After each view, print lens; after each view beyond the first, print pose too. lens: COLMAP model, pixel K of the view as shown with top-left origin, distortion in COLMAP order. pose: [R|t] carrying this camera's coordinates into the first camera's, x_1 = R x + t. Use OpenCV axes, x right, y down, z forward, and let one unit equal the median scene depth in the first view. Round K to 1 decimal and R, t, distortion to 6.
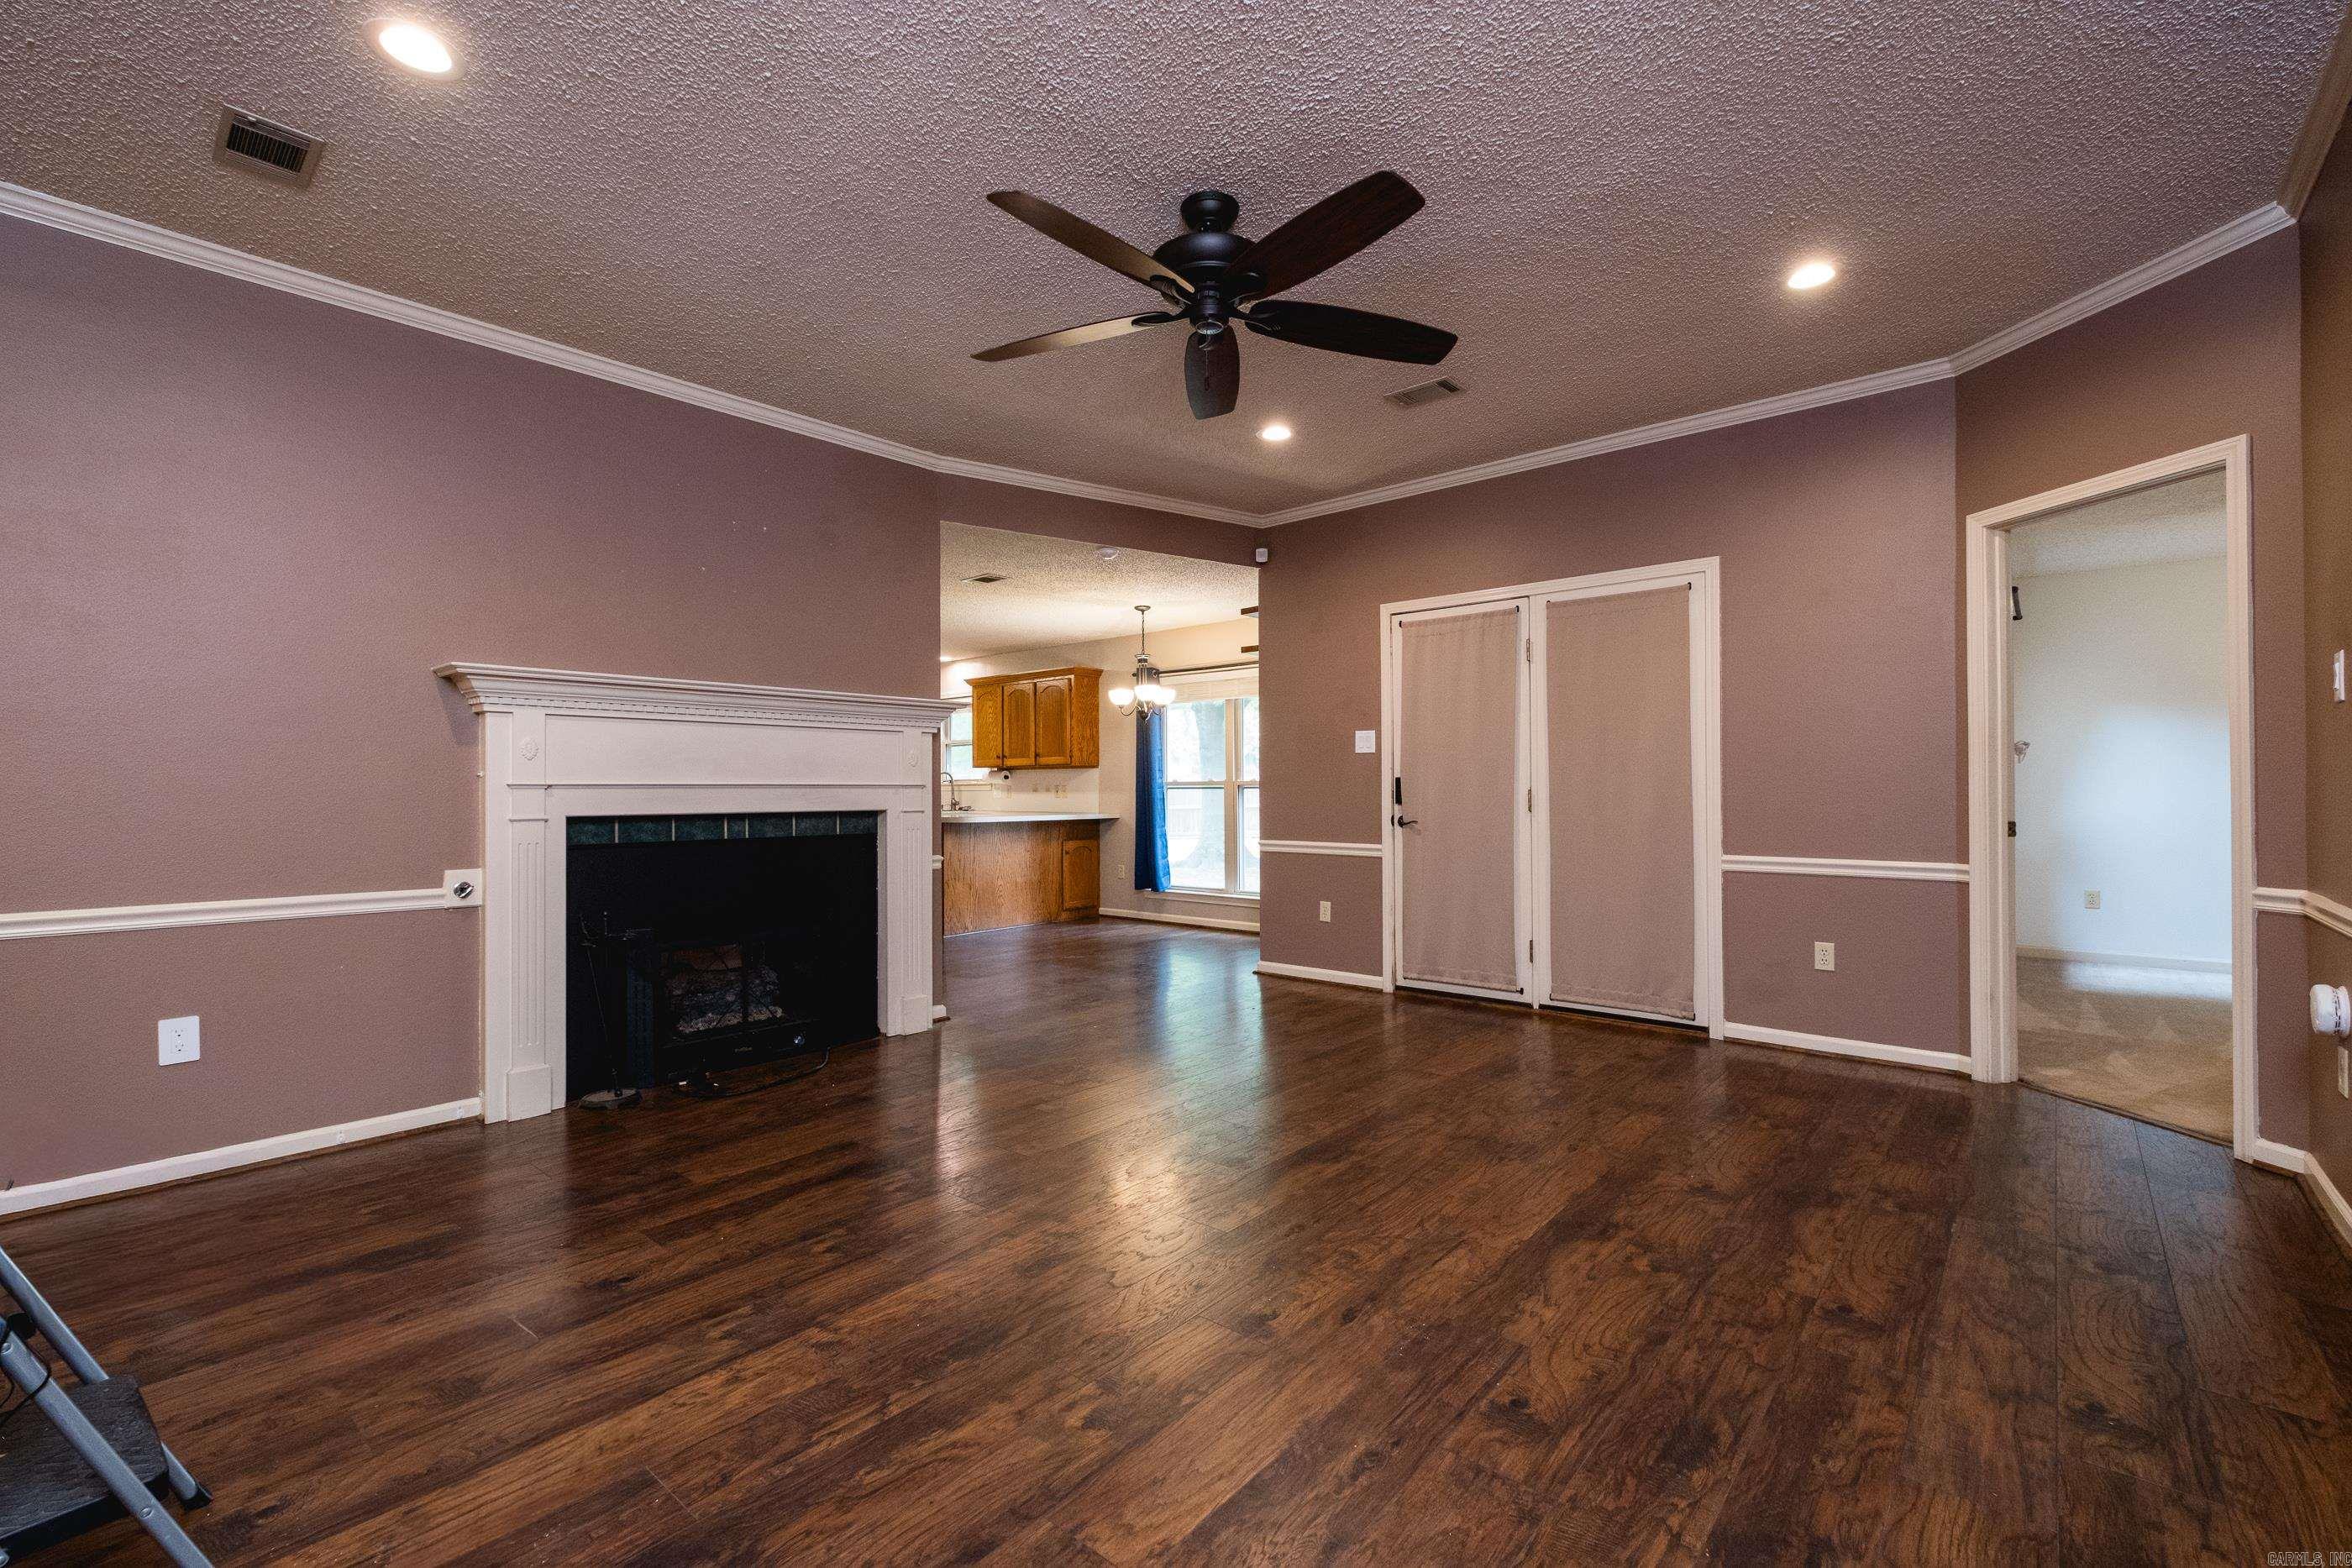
lens RADIAL K [[1002.7, 0, 1171.3], [0, 1002.7, 789.8], [0, 0, 1]] dist [-0.013918, -0.000855]
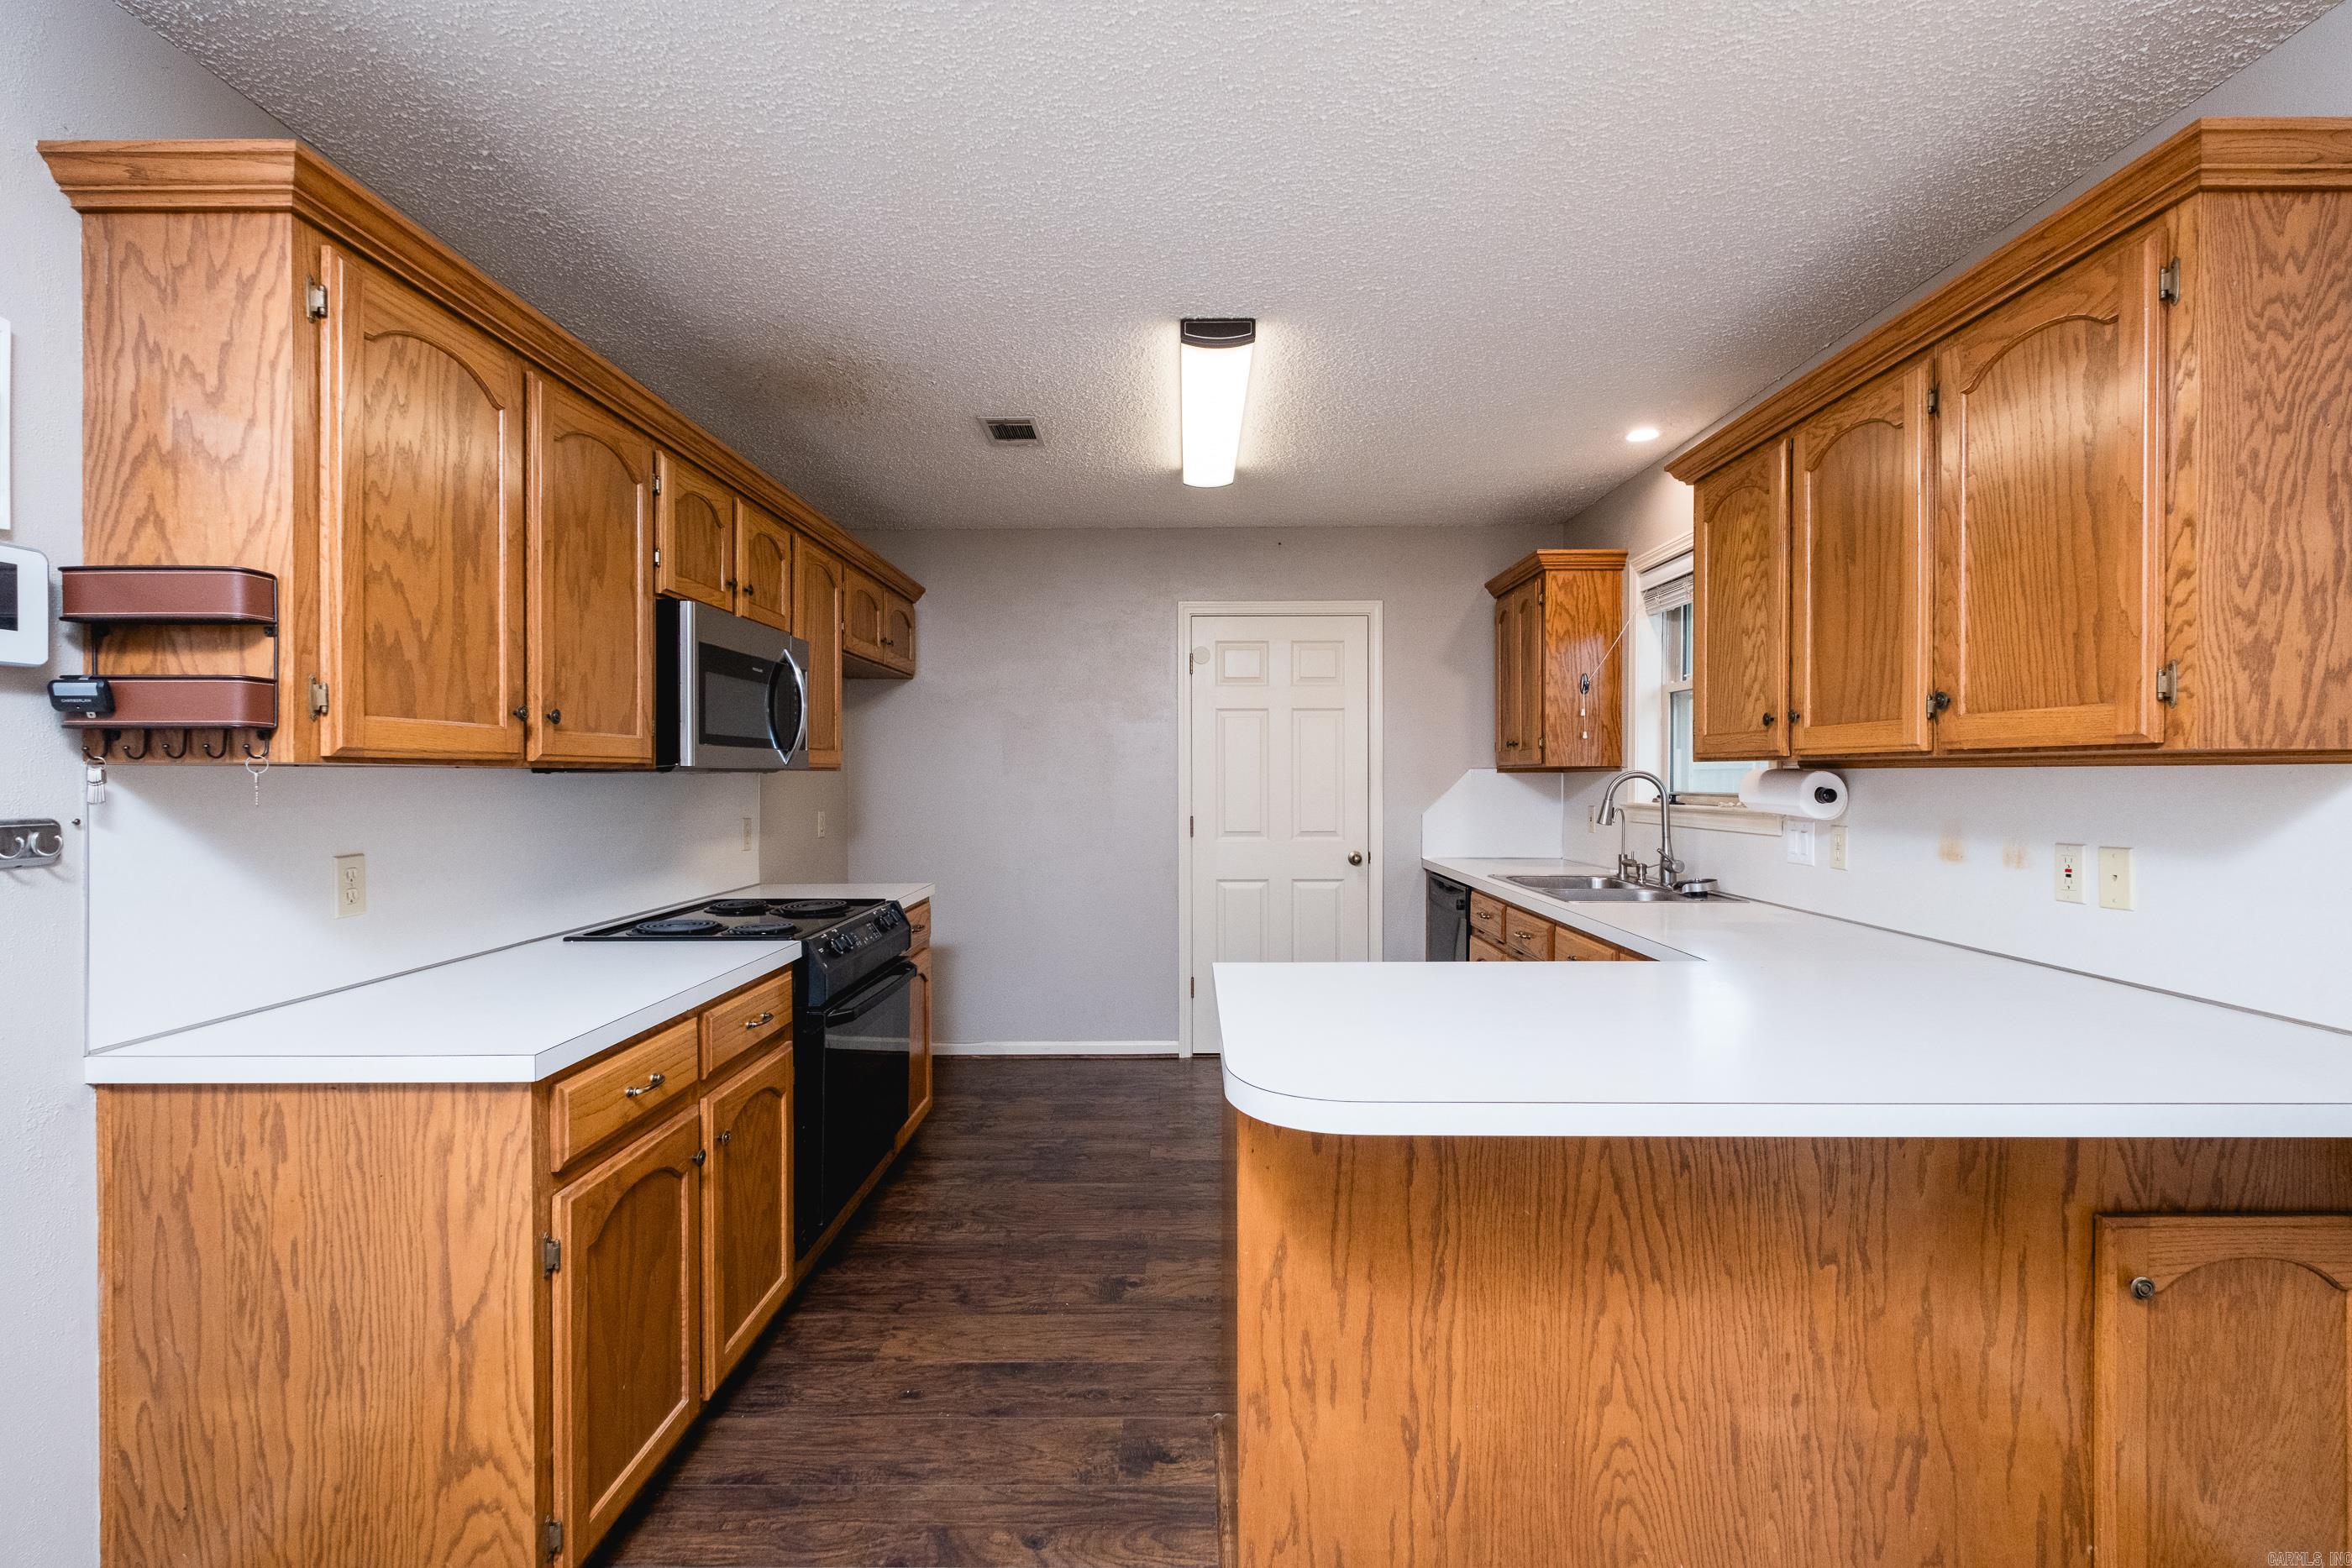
lens RADIAL K [[1002.7, 0, 1180.0], [0, 1002.7, 785.5], [0, 0, 1]] dist [-0.013918, -0.000855]
pose [[0.655498, 0.006972, -0.755165, -0.083046], [0.006059, 0.999877, 0.014490, -0.021816], [0.755173, -0.014074, 0.655375, 0.760720]]
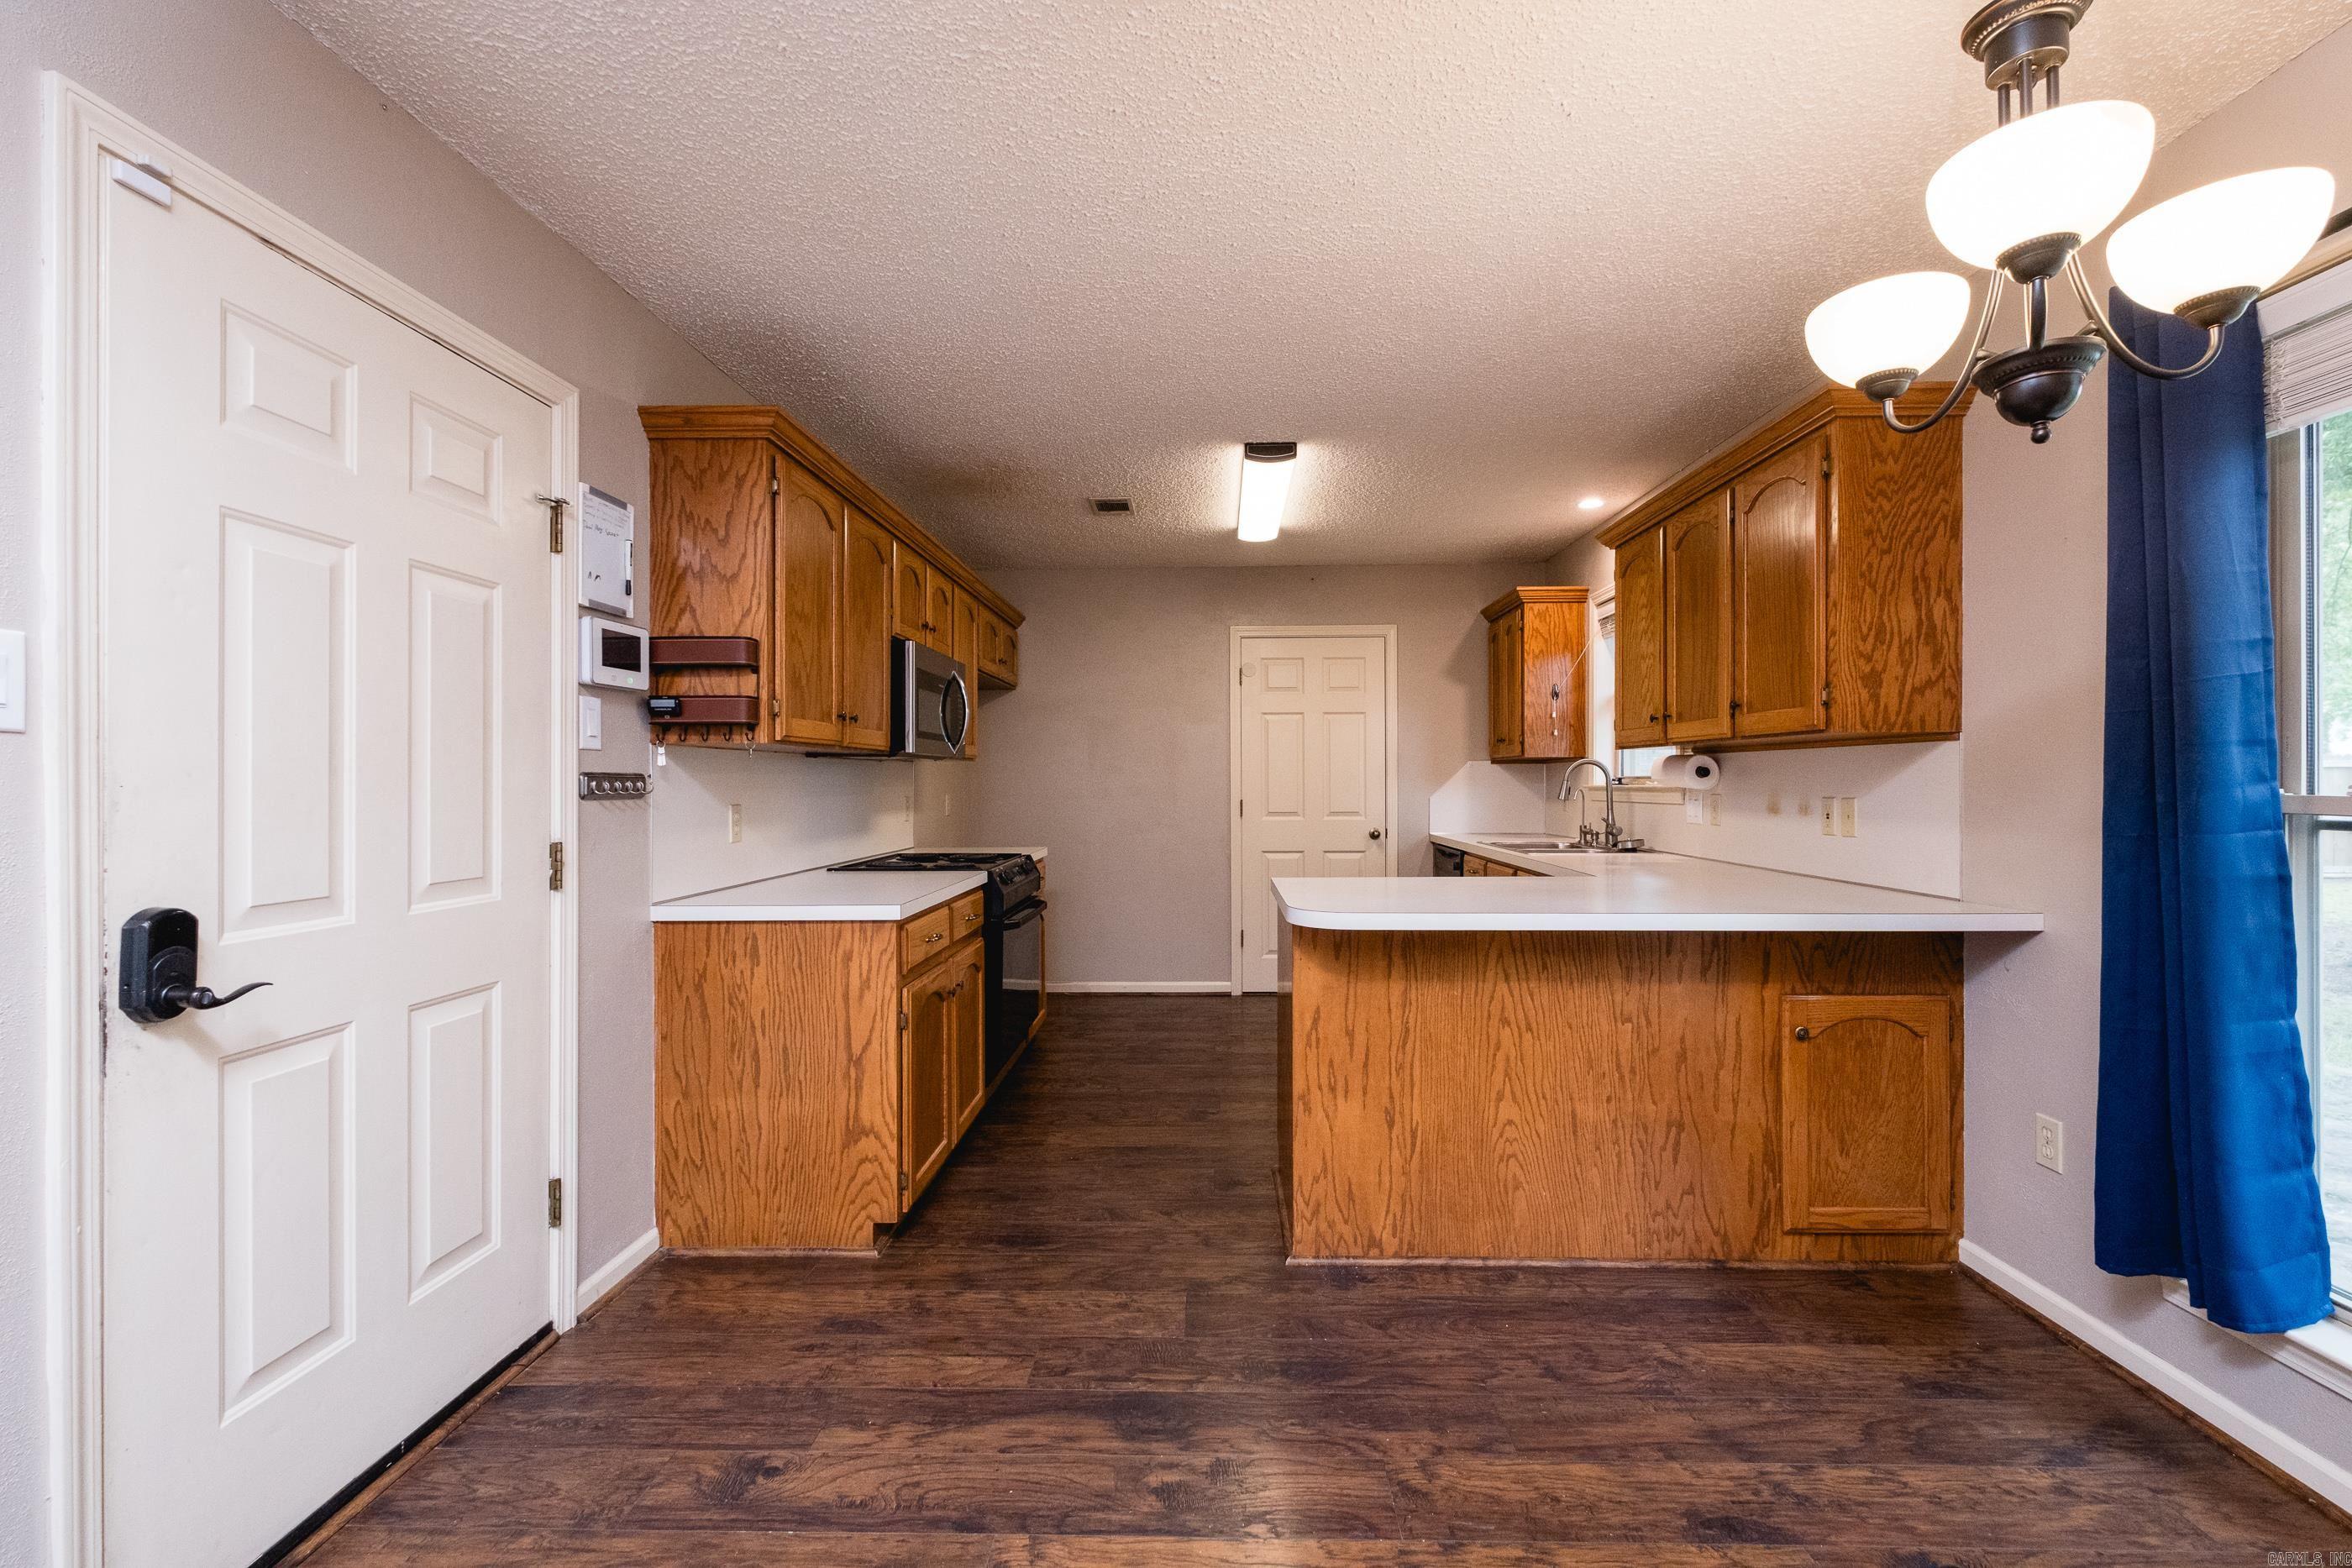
lens RADIAL K [[1002.7, 0, 1161.0], [0, 1002.7, 775.1], [0, 0, 1]] dist [-0.013918, -0.000855]
pose [[0.617358, -0.004952, -0.786667, 0.009087], [0.006564, 0.999978, -0.001143, -0.013136], [0.786655, -0.004459, 0.617376, 0.661158]]
